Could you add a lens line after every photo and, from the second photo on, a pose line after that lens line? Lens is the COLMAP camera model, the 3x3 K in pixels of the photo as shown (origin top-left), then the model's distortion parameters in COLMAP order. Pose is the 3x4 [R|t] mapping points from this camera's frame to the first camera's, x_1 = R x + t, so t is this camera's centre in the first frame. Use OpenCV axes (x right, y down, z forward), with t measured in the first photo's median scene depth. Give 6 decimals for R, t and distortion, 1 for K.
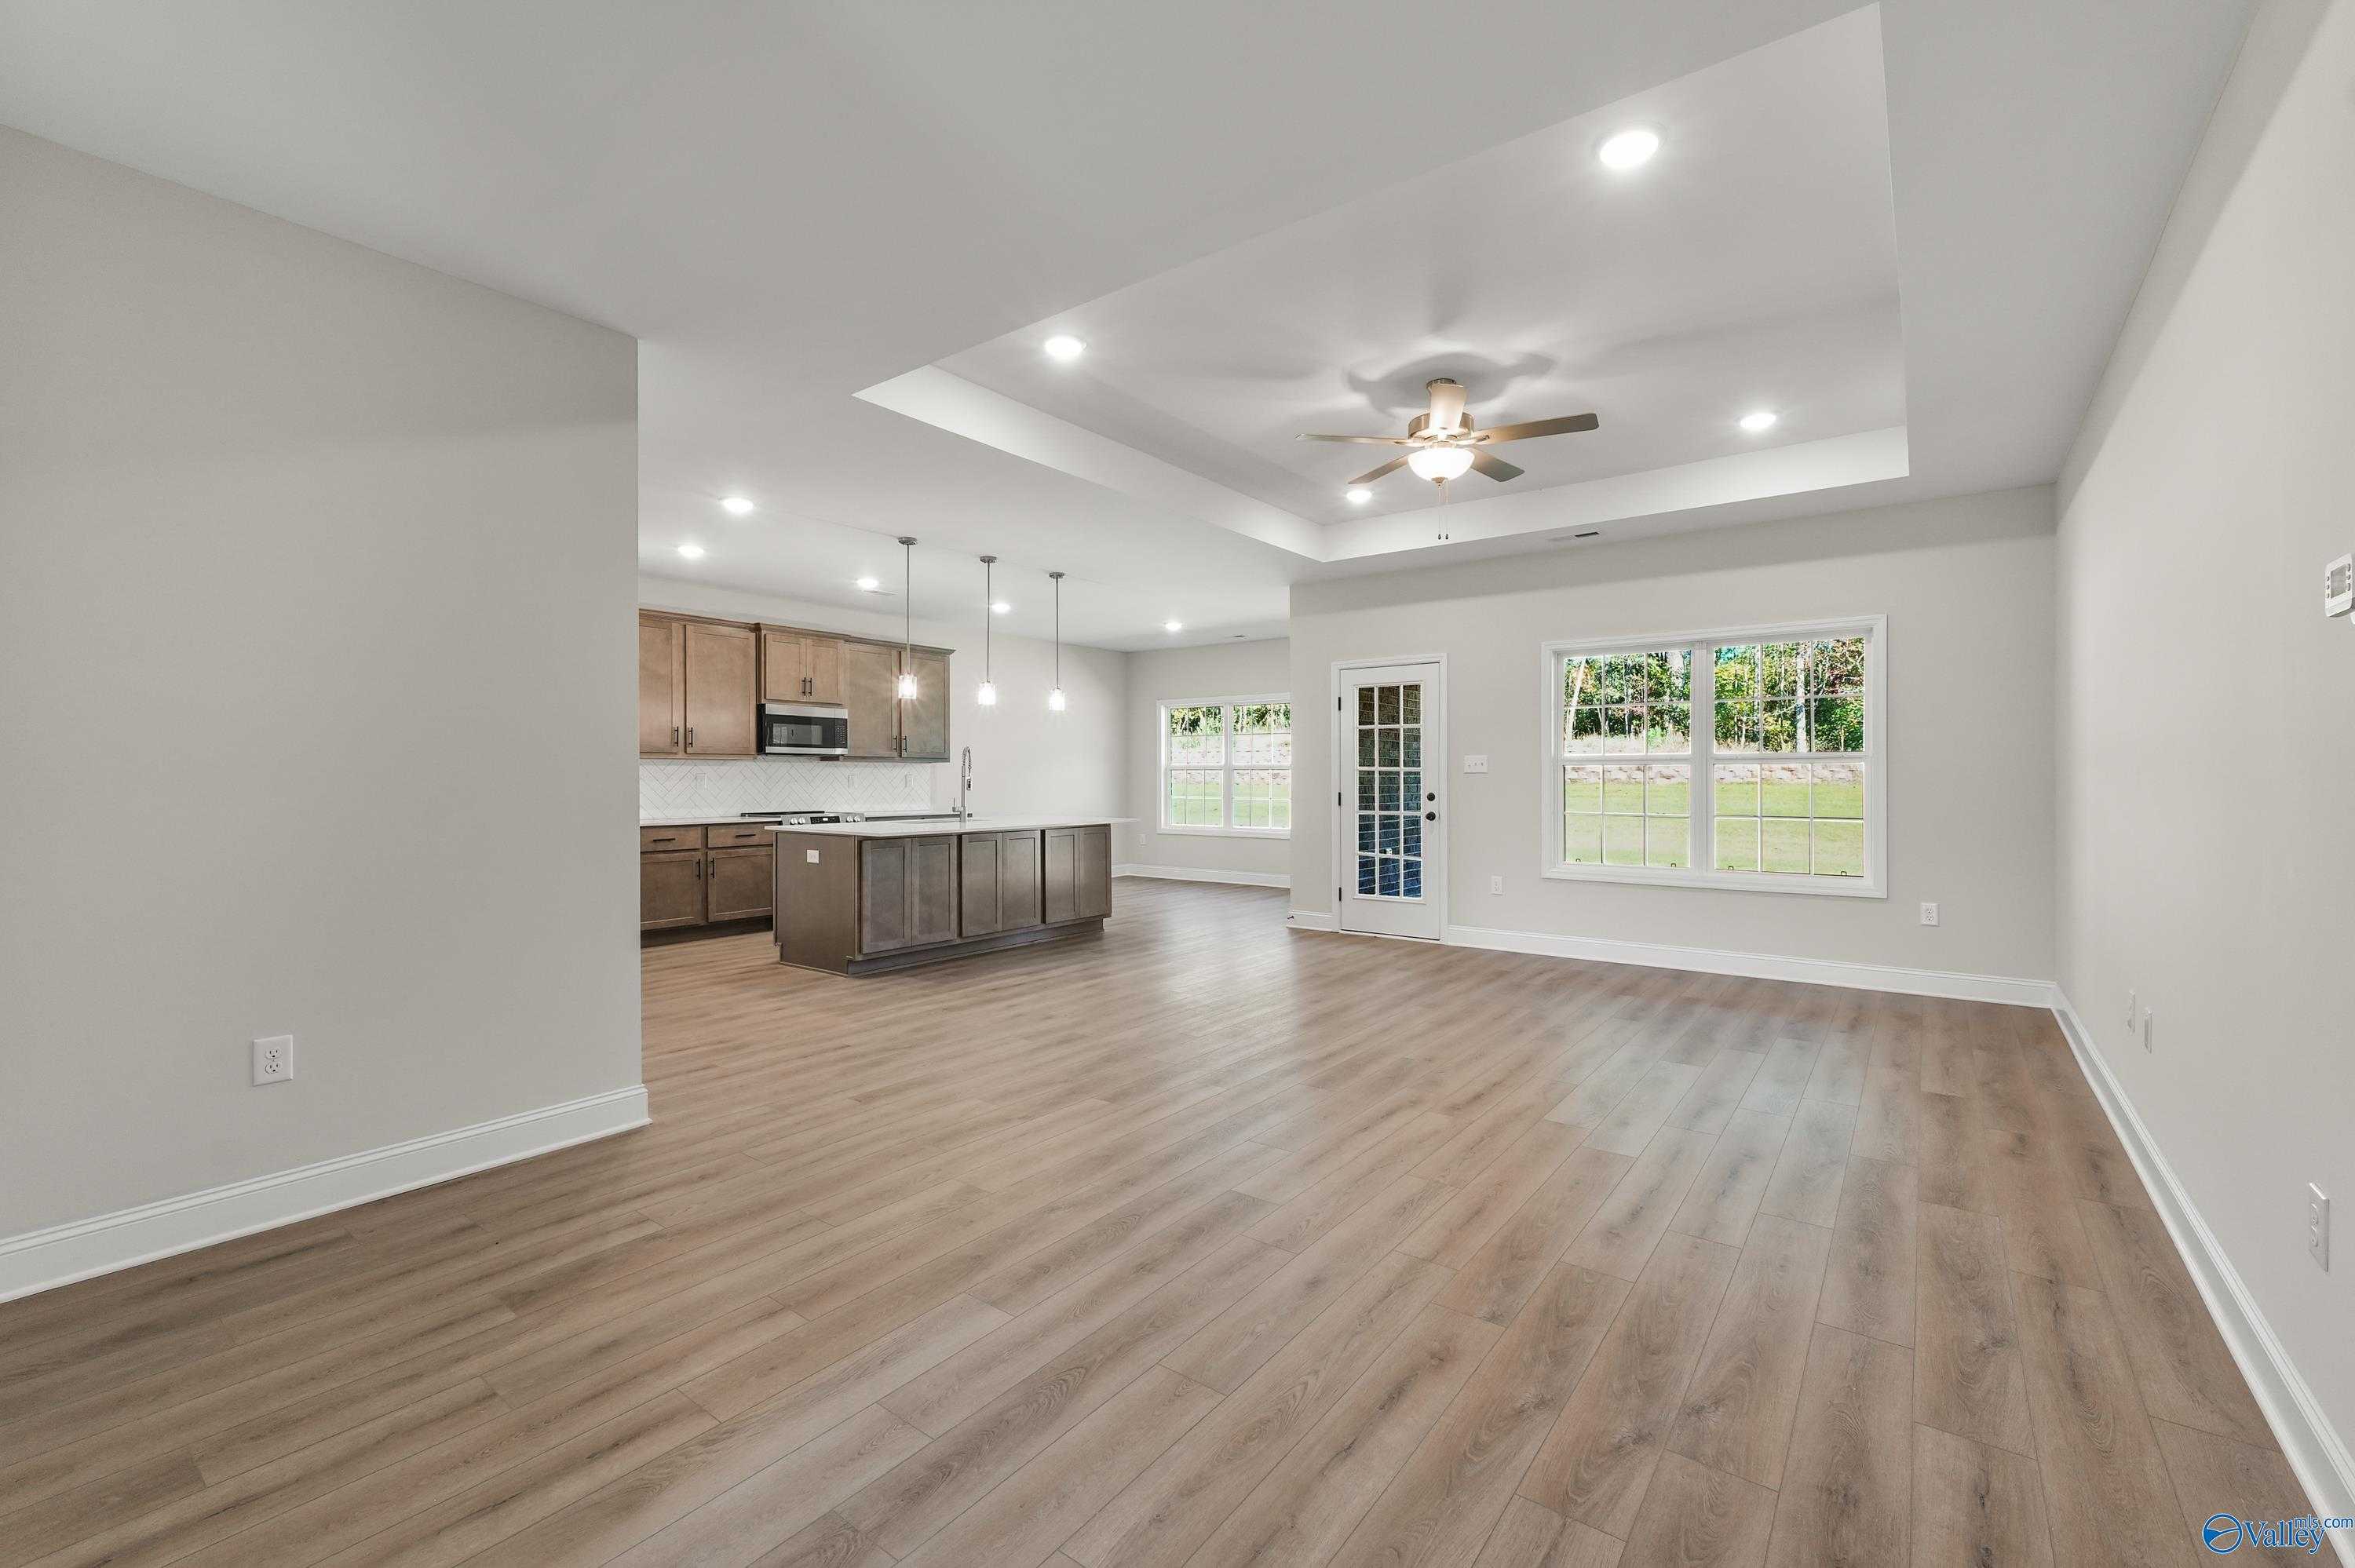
lens RADIAL K [[1020.6, 0, 1184.8], [0, 1020.6, 767.9], [0, 0, 1]] dist [-0.006794, -0.000172]
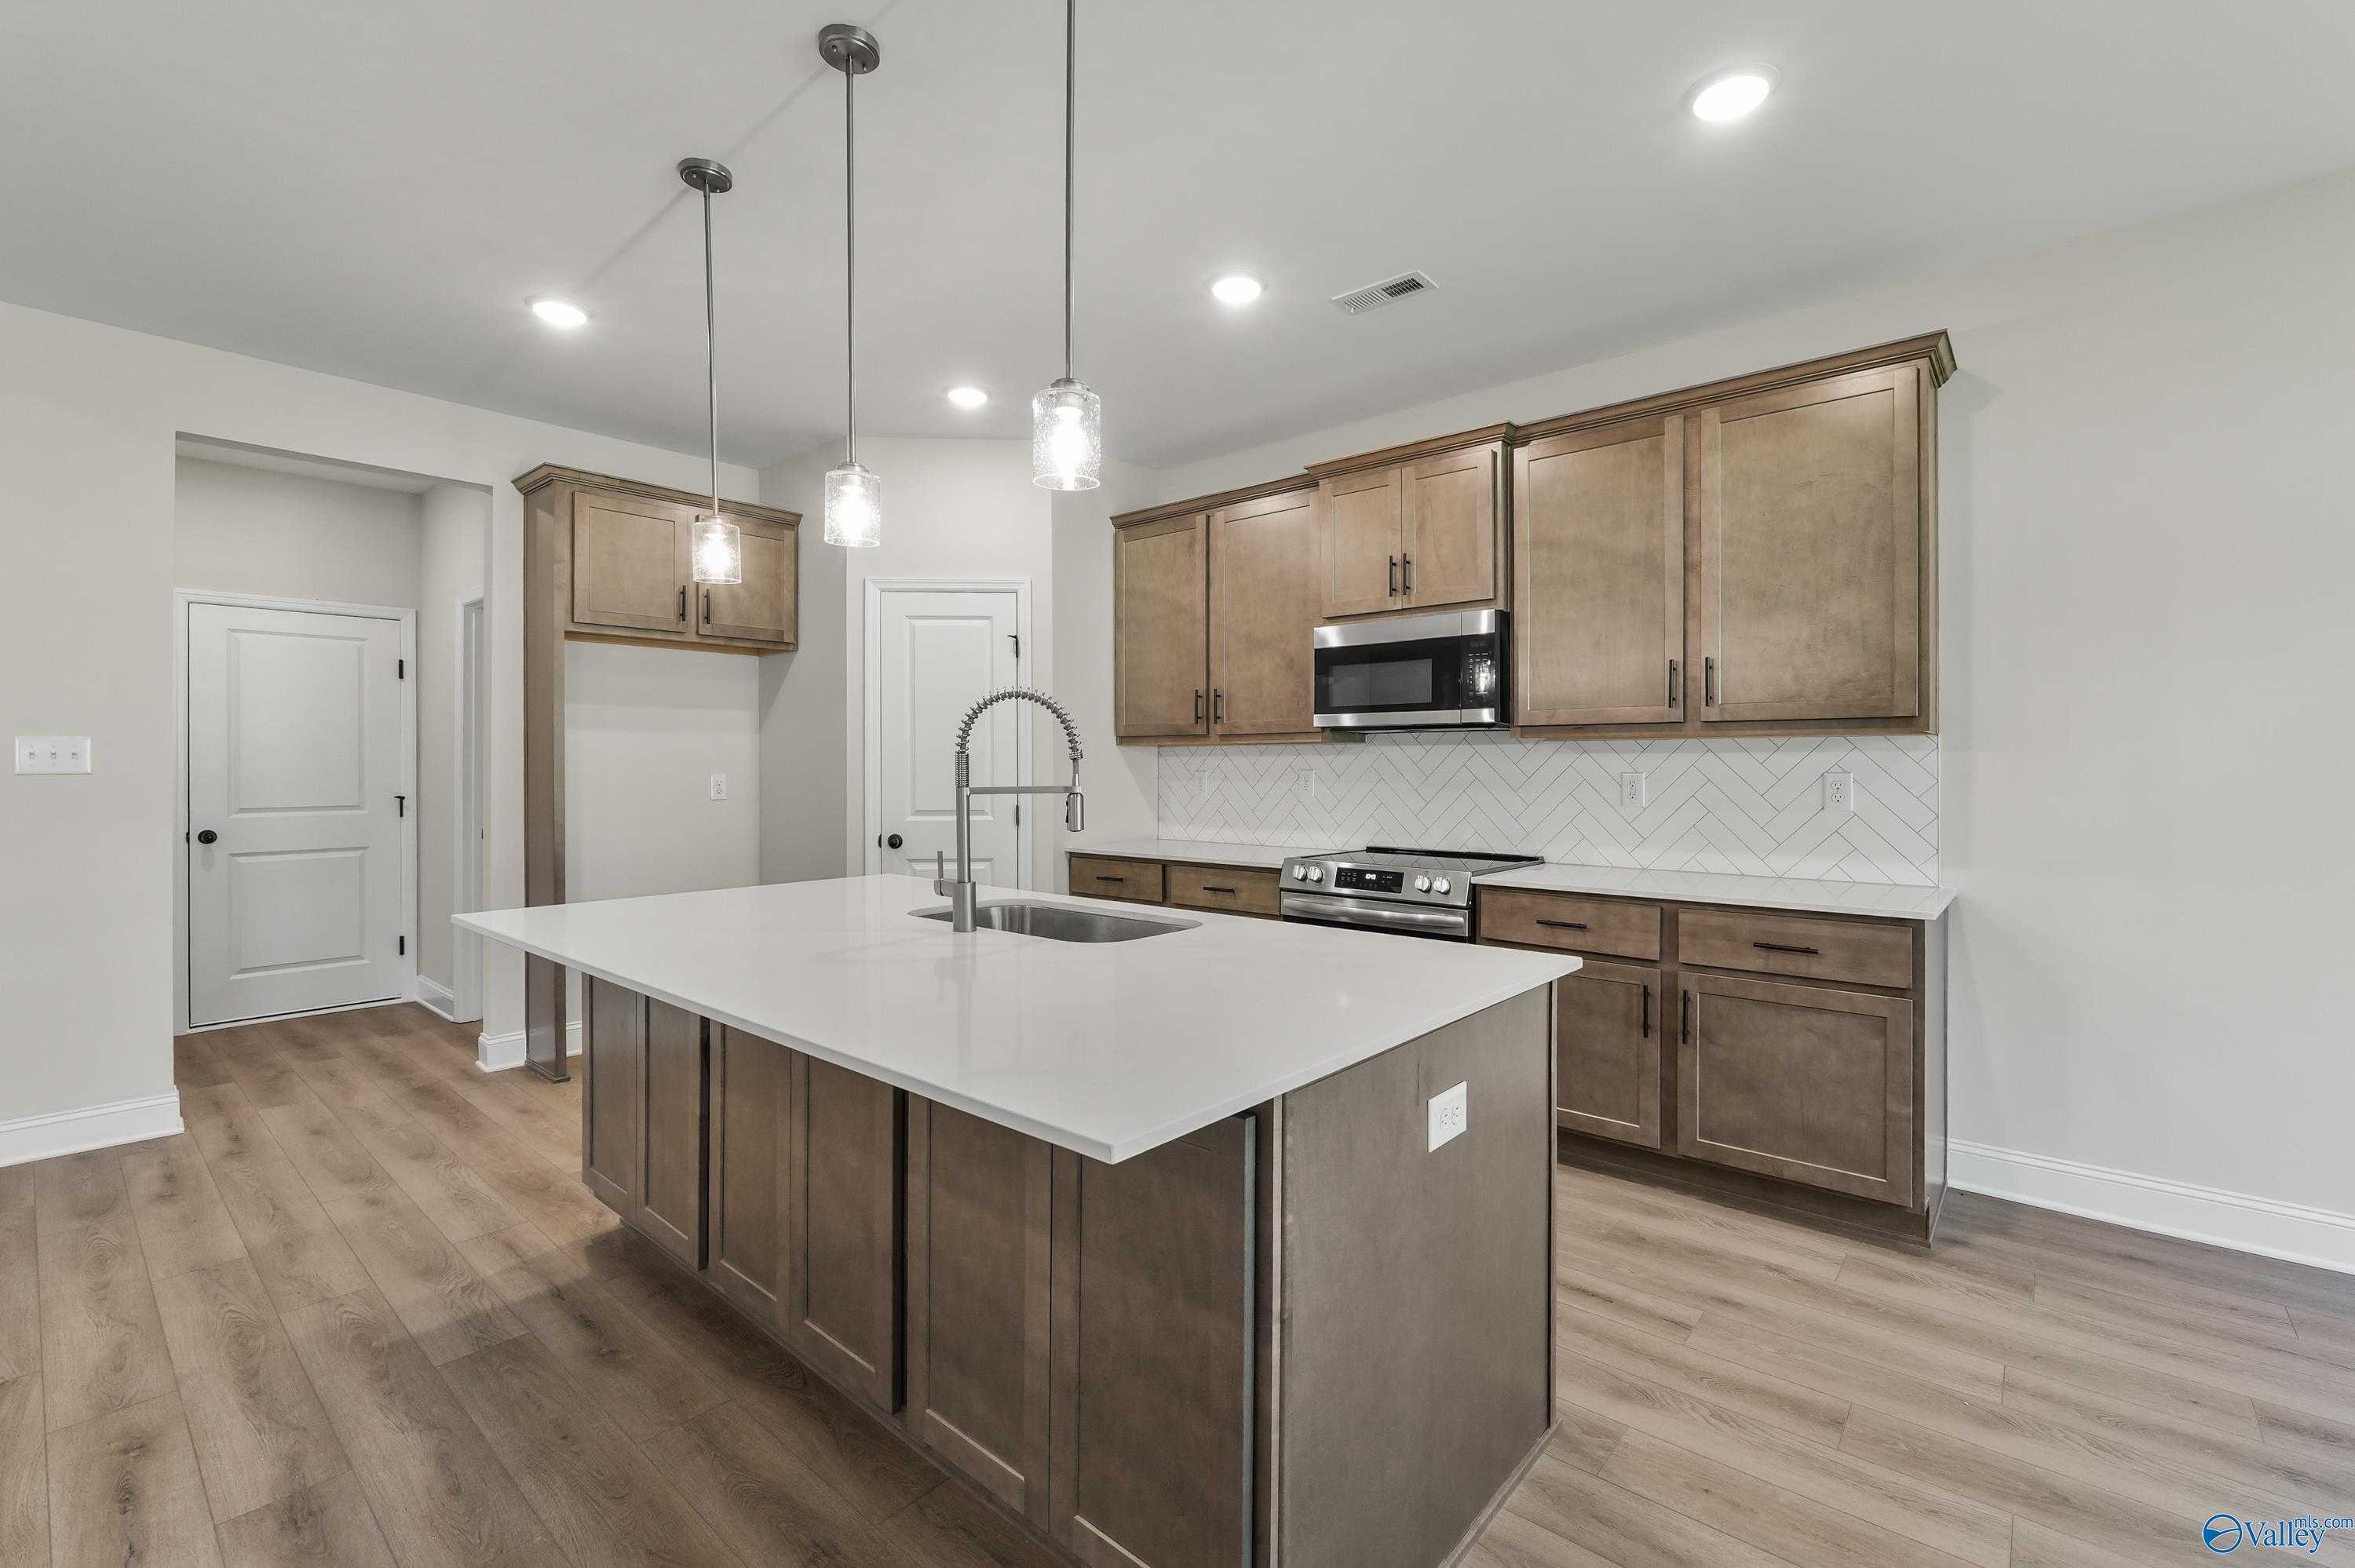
lens RADIAL K [[1020.6, 0, 1178.0], [0, 1020.6, 769.0], [0, 0, 1]] dist [-0.006794, -0.000172]
pose [[-0.087029, 0.006755, -0.996183, 0.109067], [0.009601, 0.999936, 0.005942, 0.001935], [0.996159, -0.009047, -0.087089, 1.239456]]
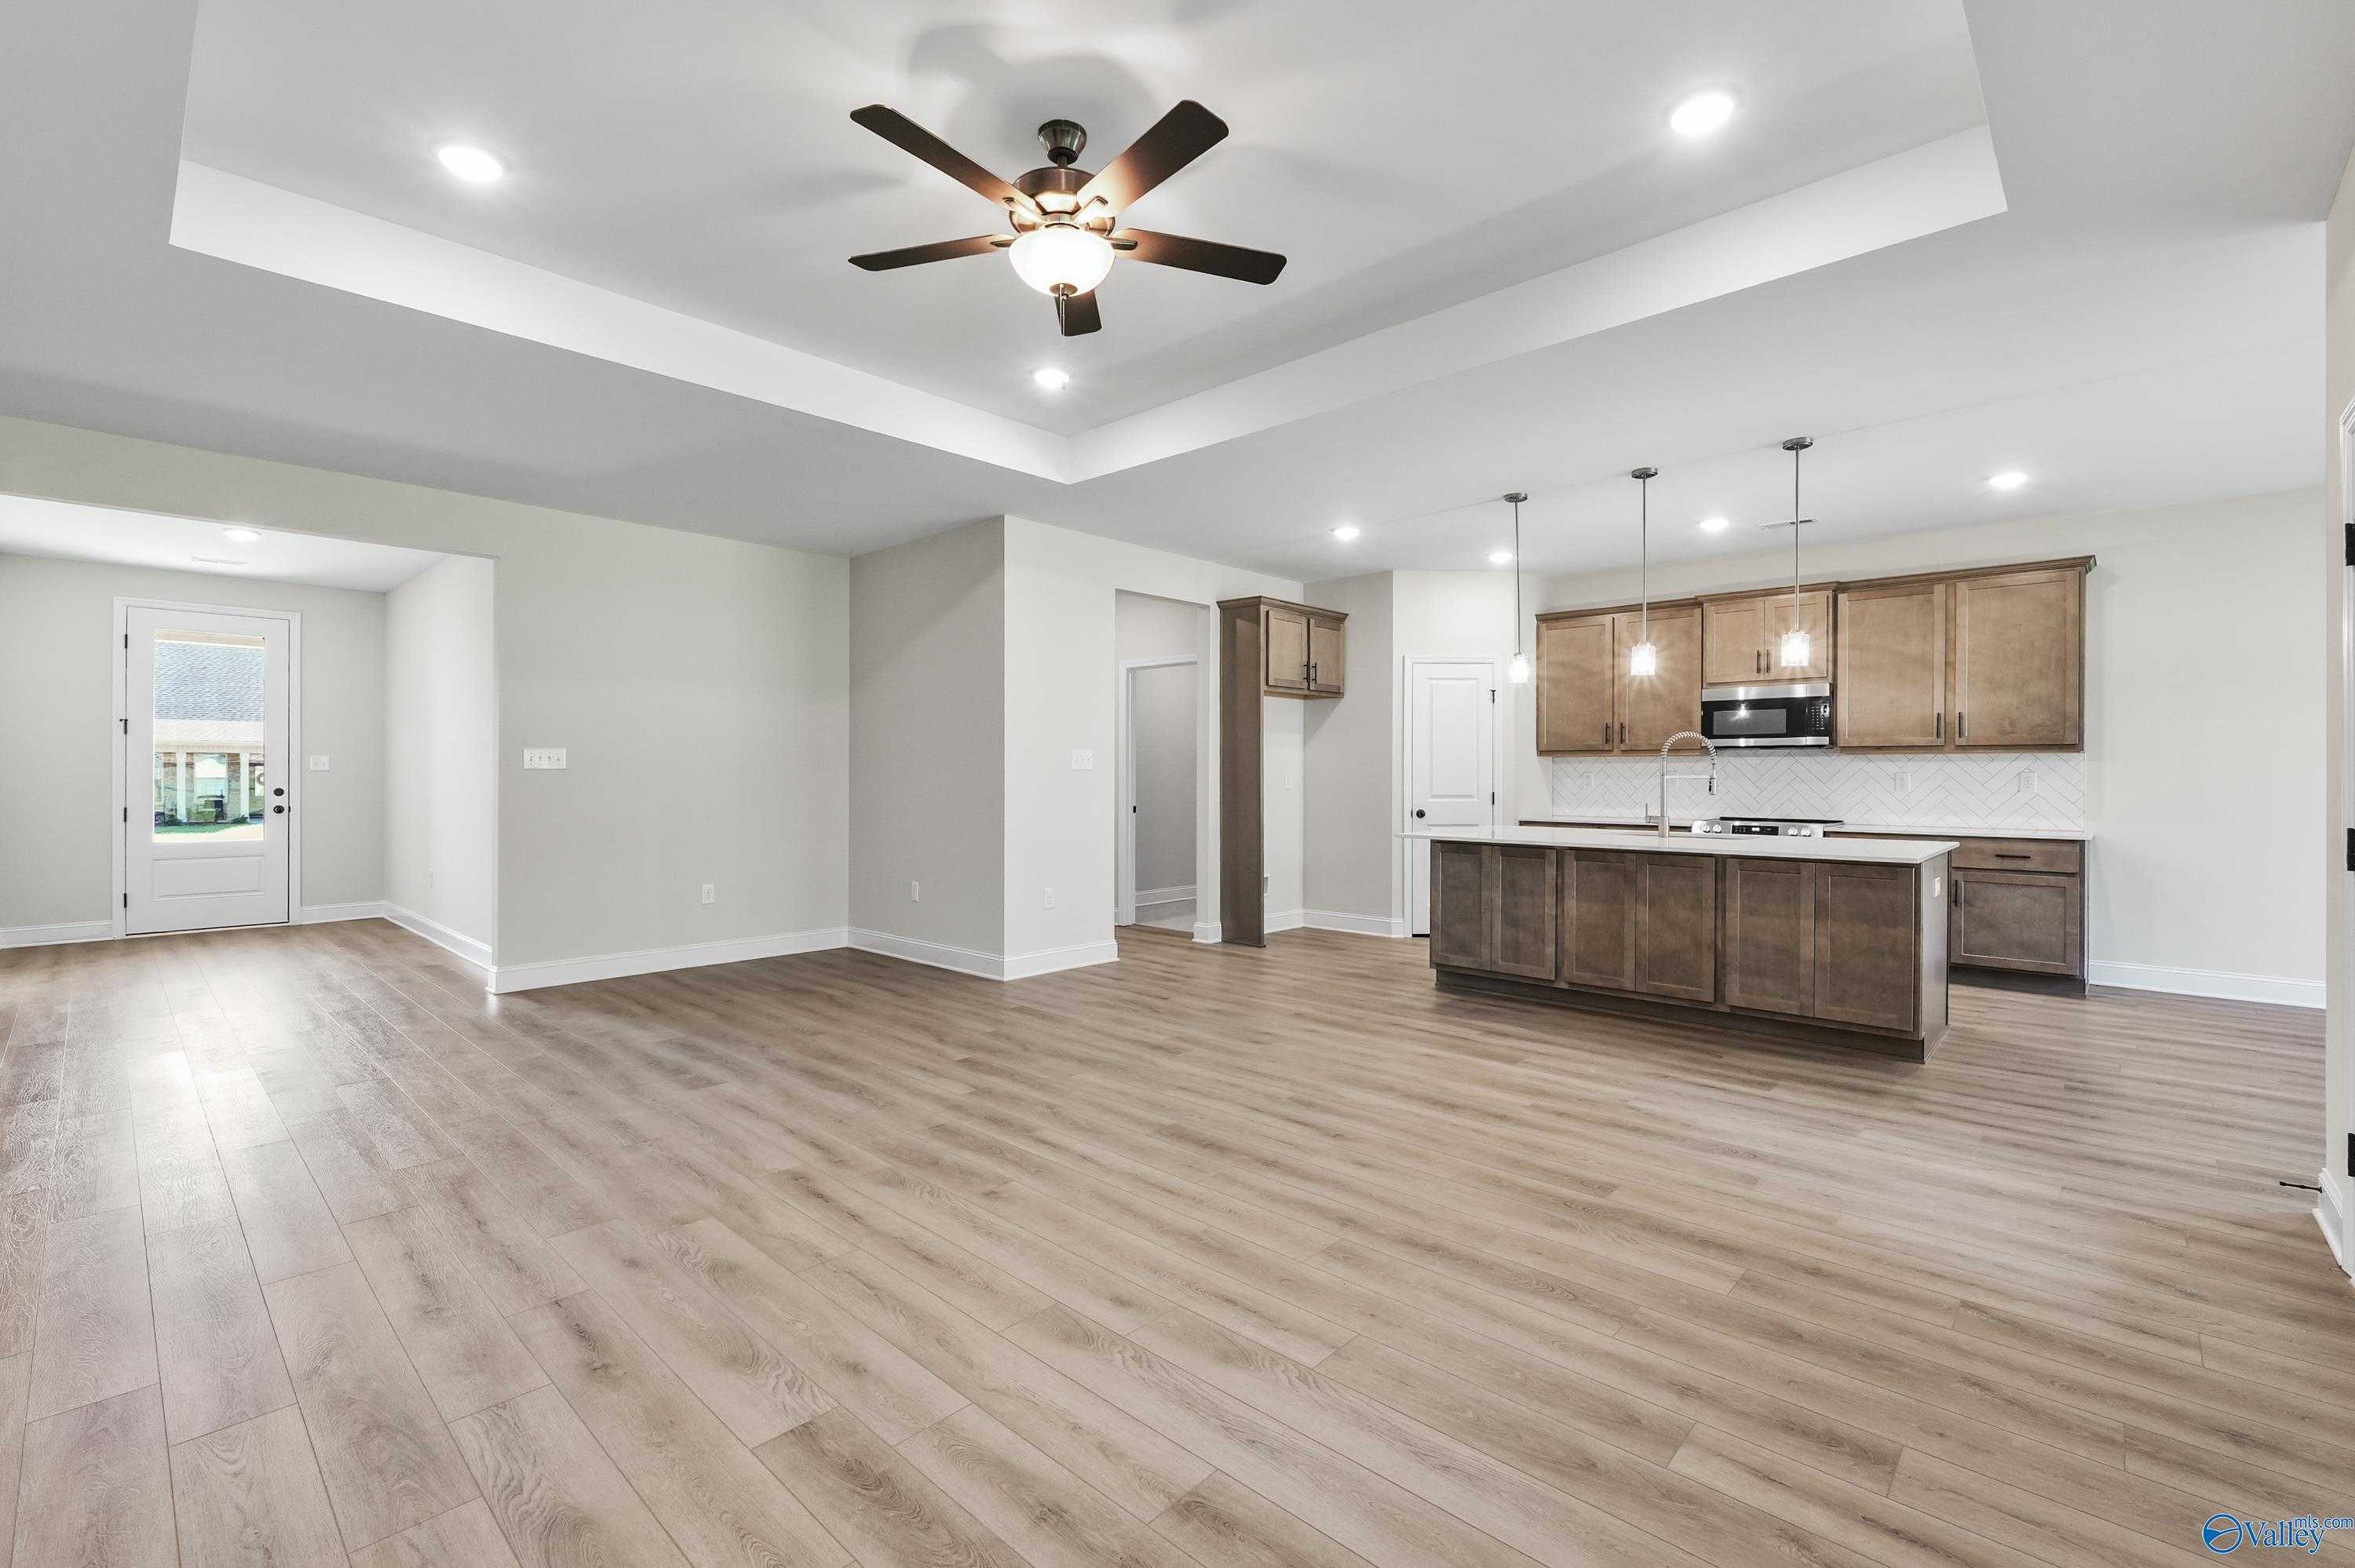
lens RADIAL K [[1020.6, 0, 1168.8], [0, 1020.6, 781.0], [0, 0, 1]] dist [-0.006794, -0.000172]
pose [[-0.128486, 0.010455, -0.991656, 0.626829], [0.007135, 0.999928, 0.009618, 0.003204], [0.991686, -0.005839, -0.128552, 0.844607]]
